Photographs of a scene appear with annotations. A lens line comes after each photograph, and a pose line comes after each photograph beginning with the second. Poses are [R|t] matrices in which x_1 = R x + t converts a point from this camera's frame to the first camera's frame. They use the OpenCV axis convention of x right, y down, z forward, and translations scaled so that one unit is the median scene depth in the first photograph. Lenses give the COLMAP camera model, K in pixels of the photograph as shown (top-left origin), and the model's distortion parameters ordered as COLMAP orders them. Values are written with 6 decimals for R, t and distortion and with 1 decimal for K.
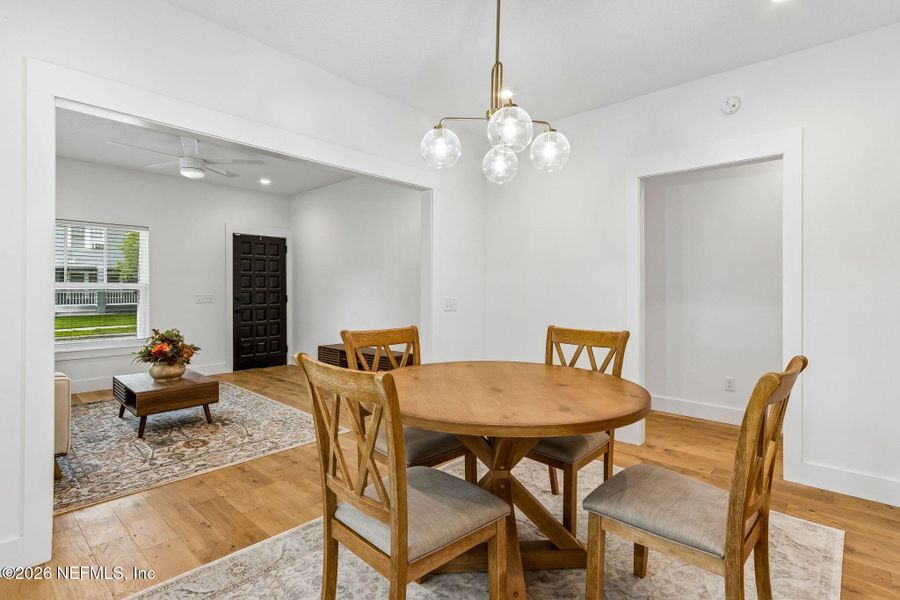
lens RADIAL K [[440.4, 0, 453.9], [0, 440.4, 289.6], [0, 0, 1]] dist [0.011421, -0.001639]
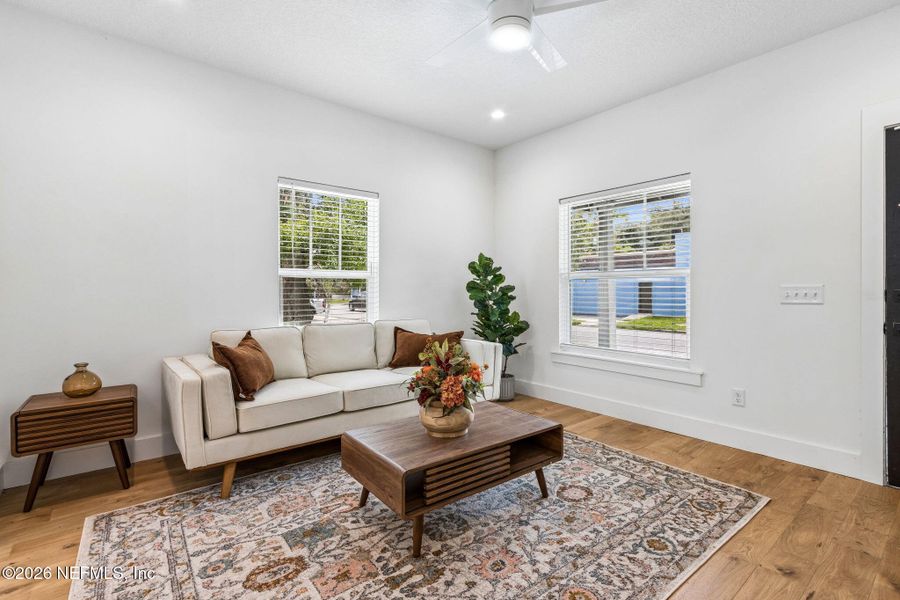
lens RADIAL K [[414.4, 0, 451.2], [0, 414.4, 291.8], [0, 0, 1]] dist [0.002236, -0.000004]
pose [[-0.155204, 0.002301, -0.987880, -0.118445], [0.000071, 0.999997, 0.002318, 0.022804], [0.987882, 0.000290, -0.155204, 1.001468]]
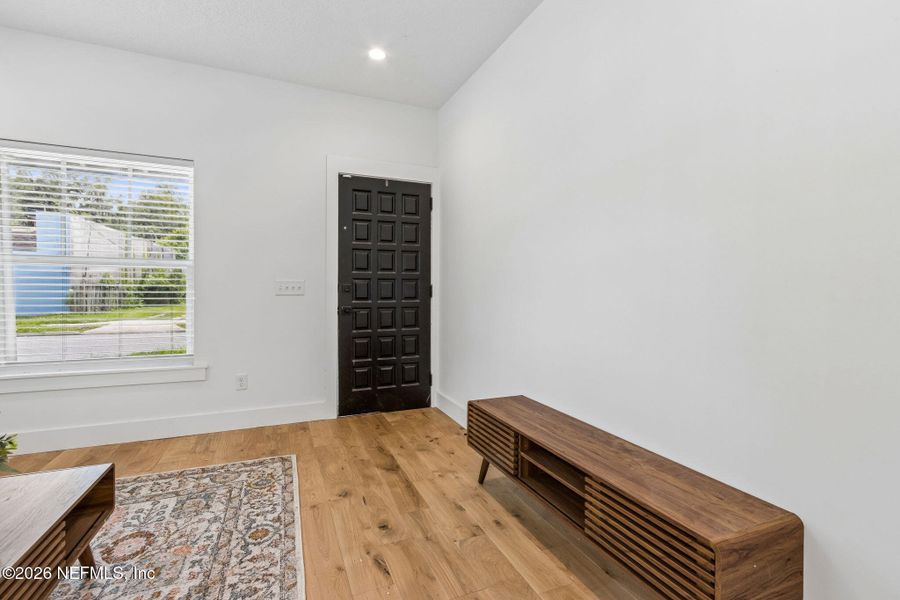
lens RADIAL K [[424.2, 0, 456.2], [0, 424.2, 289.9], [0, 0, 1]] dist [0.003883, -0.000536]
pose [[0.910706, 0.011761, -0.412888, -0.201099], [-0.009281, 0.999925, 0.008010, 0.023300], [0.412951, -0.003463, 0.910747, 0.833372]]
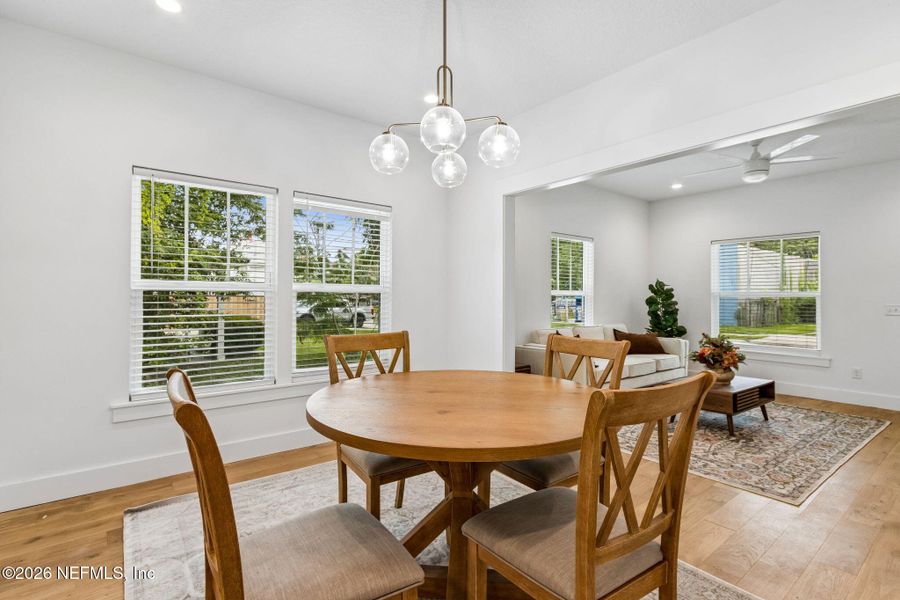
lens RADIAL K [[440.4, 0, 453.9], [0, 440.4, 289.6], [0, 0, 1]] dist [0.011421, -0.001639]
pose [[-0.156213, -0.019984, -0.987521, 0.456294], [-0.004419, 0.999799, -0.019533, 0.004582], [0.987714, 0.001313, -0.156270, 0.502029]]
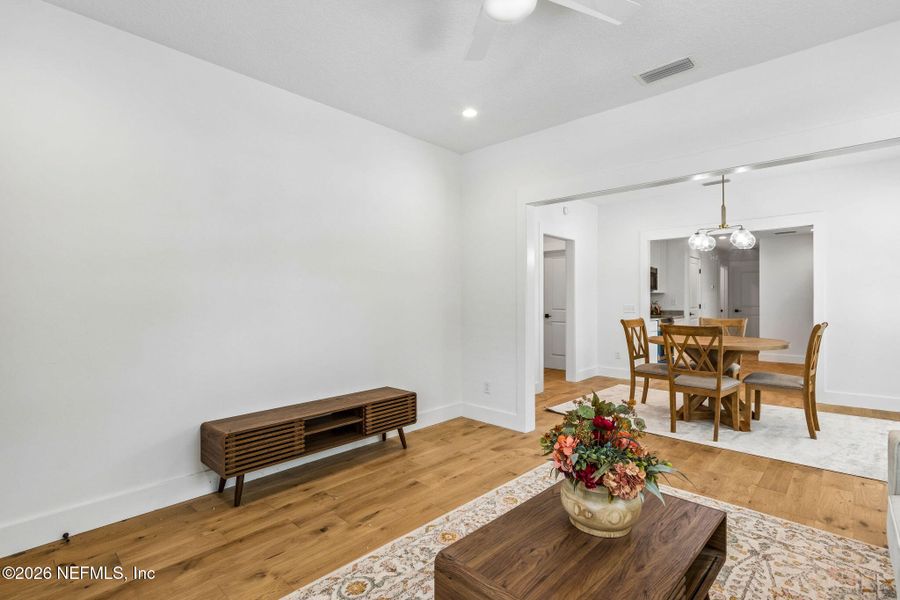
lens RADIAL K [[428.3, 0, 451.2], [0, 428.3, 296.2], [0, 0, 1]] dist [0.006495, -0.001051]
pose [[0.013405, 0.005993, 0.999892, -0.962891], [0.003256, 0.999976, -0.006037, -0.002150], [-0.999905, 0.003336, 0.013385, 1.042062]]
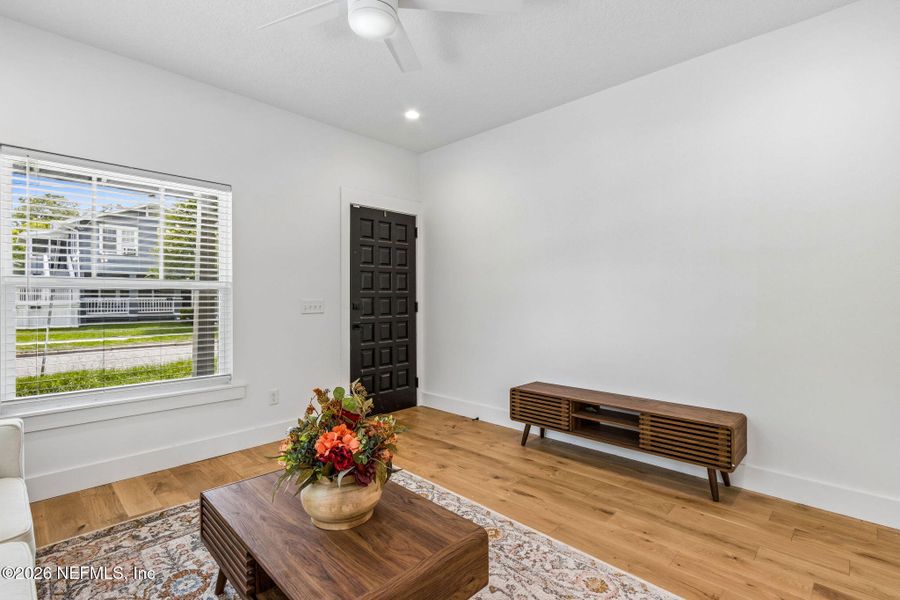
lens RADIAL K [[428.3, 0, 451.2], [0, 428.3, 296.2], [0, 0, 1]] dist [0.006495, -0.001051]
pose [[0.999547, -0.001440, -0.030070, -0.496432], [0.001373, 0.999996, -0.002265, 0.009813], [0.030073, 0.002223, 0.999545, 0.572585]]
